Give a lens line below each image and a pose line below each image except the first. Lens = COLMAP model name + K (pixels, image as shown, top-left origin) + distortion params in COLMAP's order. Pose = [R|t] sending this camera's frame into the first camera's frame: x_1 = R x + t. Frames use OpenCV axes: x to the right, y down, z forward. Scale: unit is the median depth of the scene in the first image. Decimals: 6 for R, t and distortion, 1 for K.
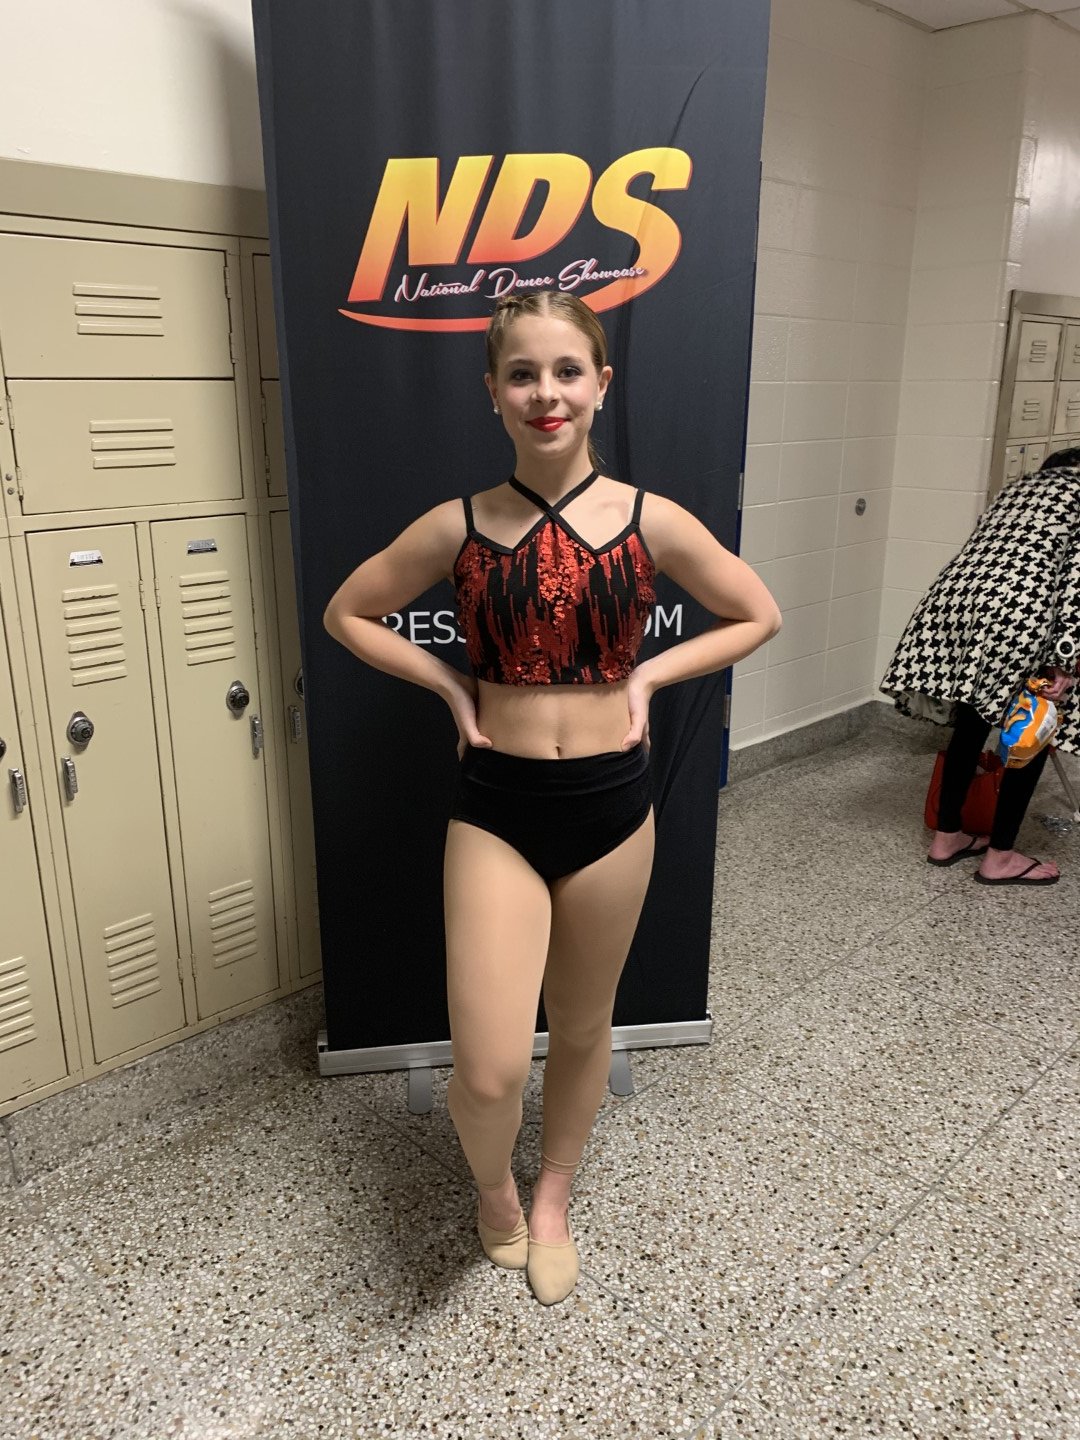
lens RADIAL K [[1120.2, 0, 526.9], [0, 1120.2, 720.7], [0, 0, 1]] dist [-0.008870, 0.006376]
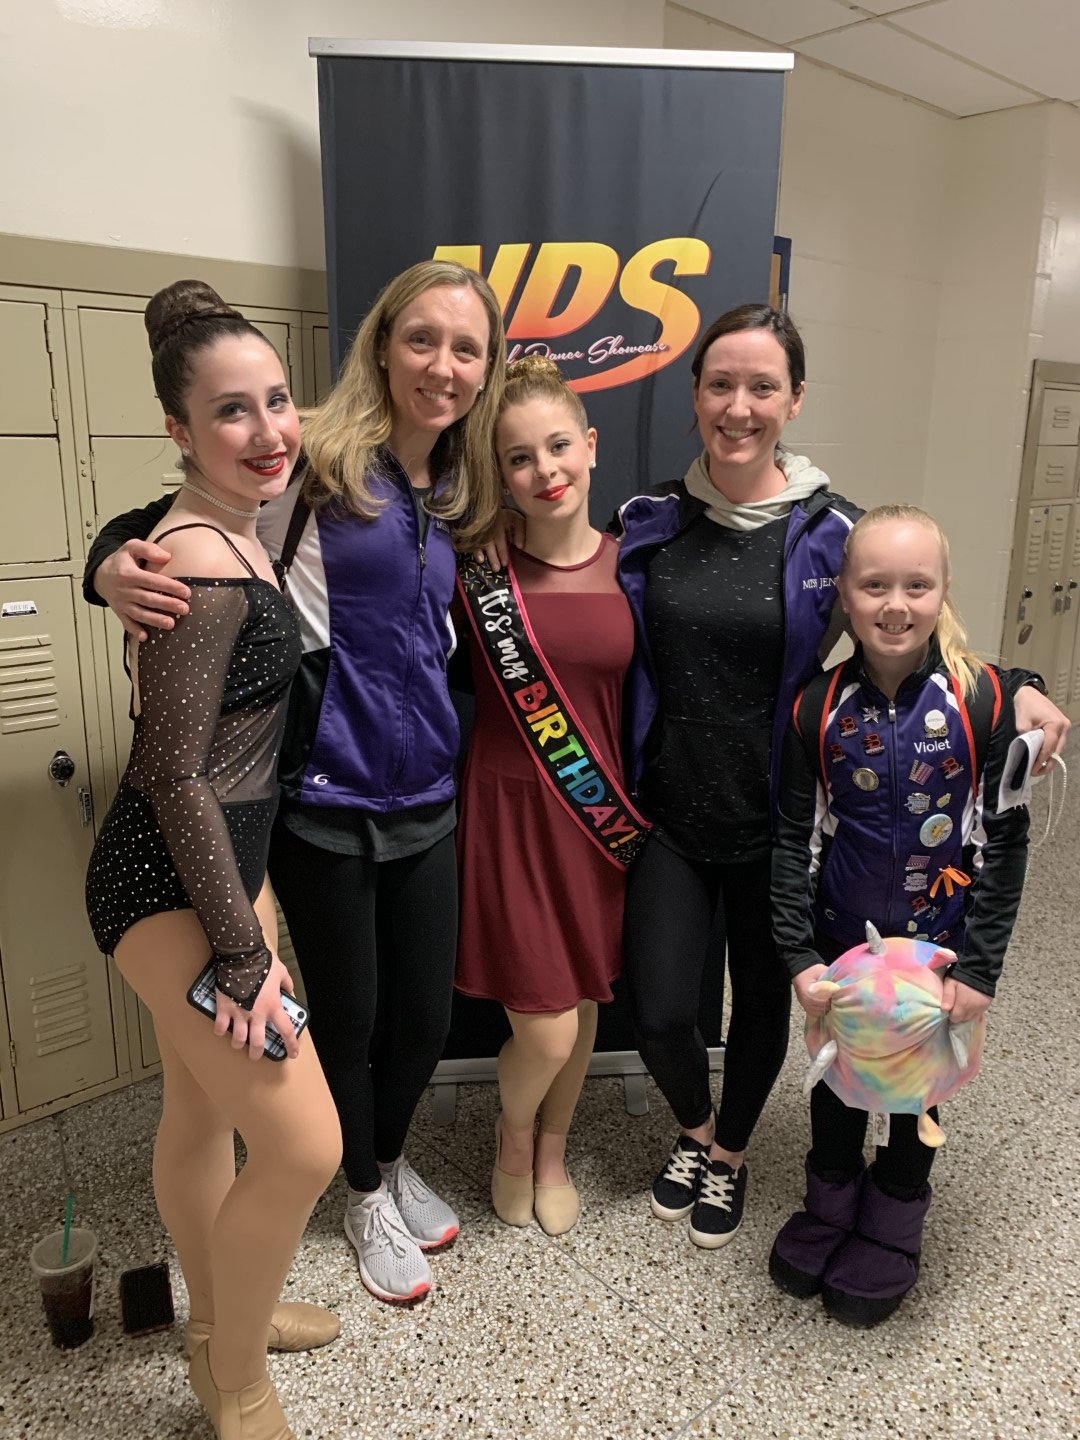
lens RADIAL K [[1120.2, 0, 537.6], [0, 1120.2, 713.4], [0, 0, 1]] dist [-0.008870, 0.006376]
pose [[0.999334, 0.020274, -0.030338, 0.018695], [-0.021770, 0.998522, -0.049807, 0.015078], [0.029283, 0.050434, 0.998298, -0.082119]]
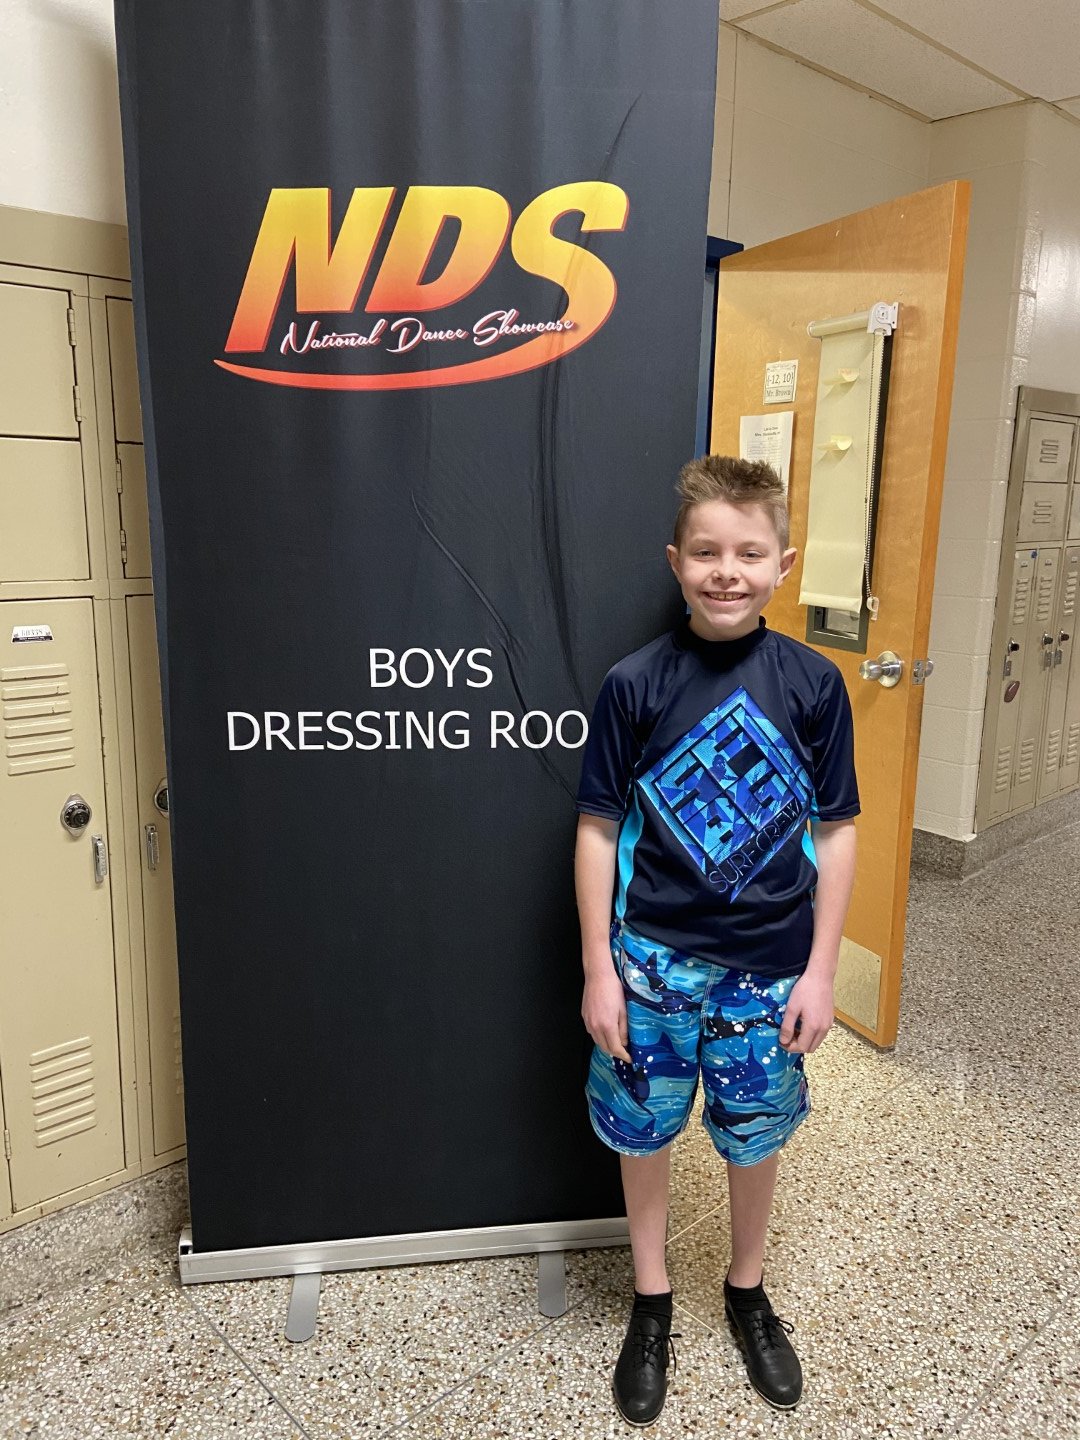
lens RADIAL K [[1099.3, 0, 529.0], [0, 1099.3, 702.7], [0, 0, 1]] dist [0.101182, -0.136327]
pose [[0.999435, 0.029506, -0.016103, 0.092084], [-0.030977, 0.994462, -0.100430, -0.028628], [0.013051, 0.100872, 0.994814, 0.181556]]
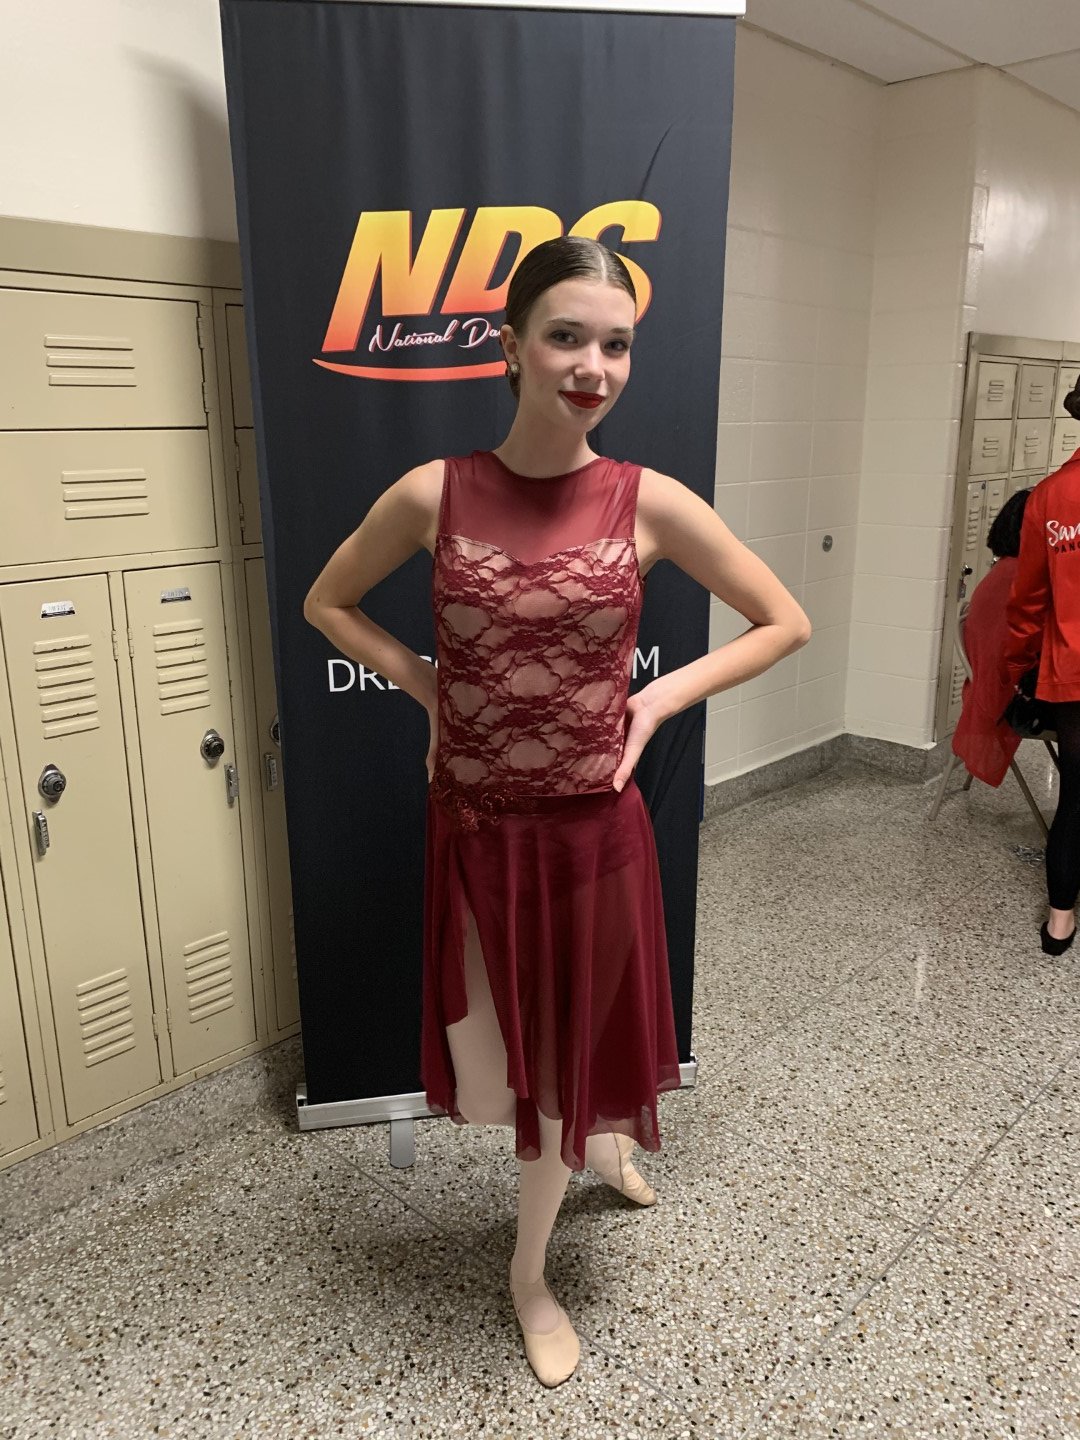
lens RADIAL K [[1120.2, 0, 535.5], [0, 1120.2, 713.3], [0, 0, 1]] dist [-0.008870, 0.006376]
pose [[0.999312, -0.015392, 0.033740, -0.007323], [0.016605, 0.999214, -0.035987, -0.010638], [-0.033159, 0.036523, 0.998783, 0.002592]]
